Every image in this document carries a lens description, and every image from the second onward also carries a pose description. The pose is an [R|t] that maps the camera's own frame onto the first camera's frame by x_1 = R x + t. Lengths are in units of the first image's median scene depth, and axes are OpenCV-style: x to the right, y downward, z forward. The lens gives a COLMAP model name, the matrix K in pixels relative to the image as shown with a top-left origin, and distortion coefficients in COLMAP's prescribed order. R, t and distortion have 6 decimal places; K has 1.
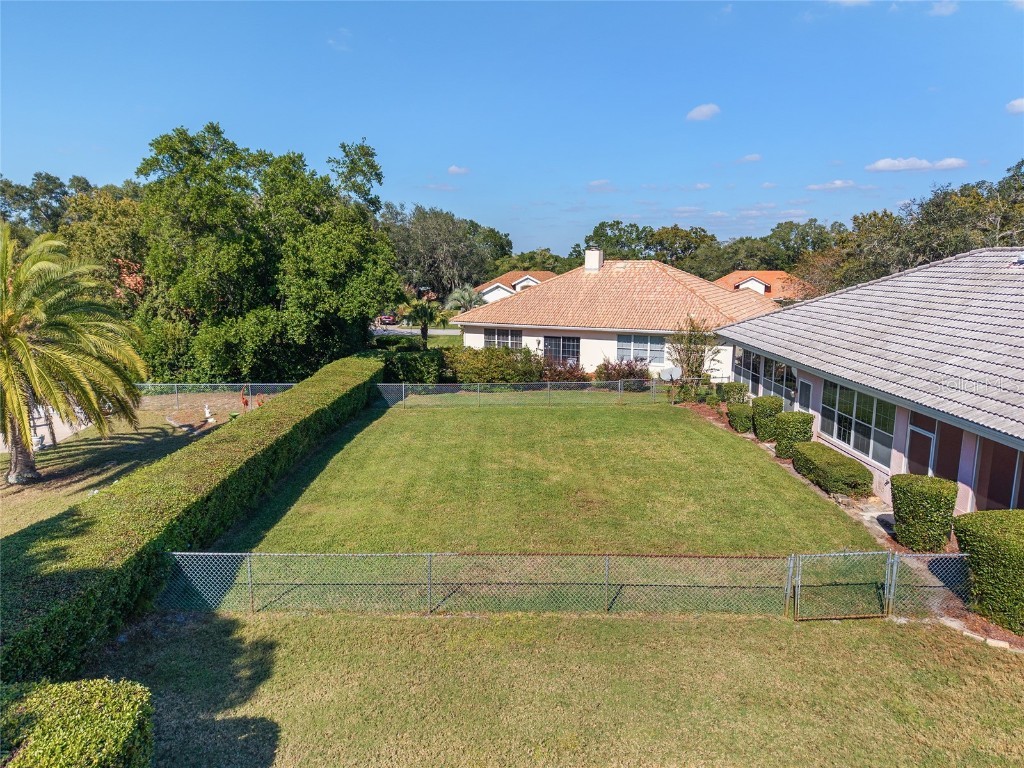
lens RADIAL K [[685.8, 0, 501.9], [0, 685.8, 391.3], [0, 0, 1]] dist [0.028879, -0.035051]
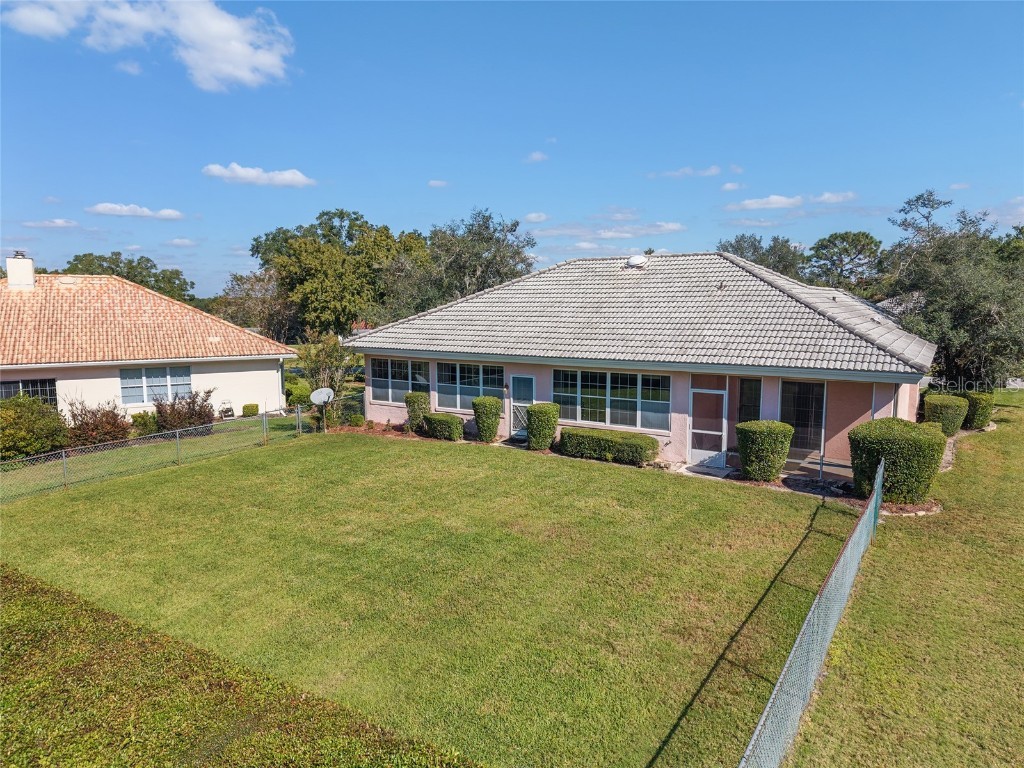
lens RADIAL K [[685.8, 0, 507.9], [0, 685.8, 375.9], [0, 0, 1]] dist [0.028879, -0.035051]
pose [[0.533947, -0.089447, 0.840773, -0.360572], [0.157680, 0.987478, 0.004917, -0.018563], [-0.830685, 0.129948, 0.541365, 0.373261]]
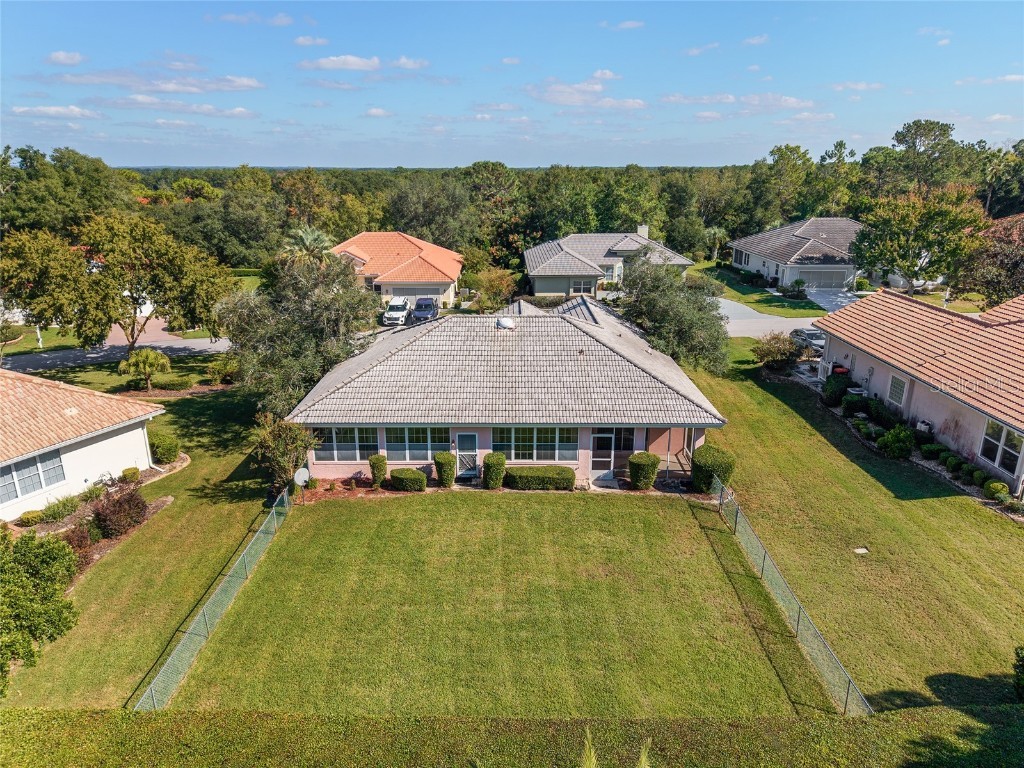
lens RADIAL K [[685.8, 0, 507.6], [0, 685.8, 375.4], [0, 0, 1]] dist [0.028879, -0.035051]
pose [[-0.009922, -0.287995, 0.957580, -0.706095], [0.183718, 0.940801, 0.284852, -0.415268], [-0.982929, 0.178751, 0.043576, 0.681303]]
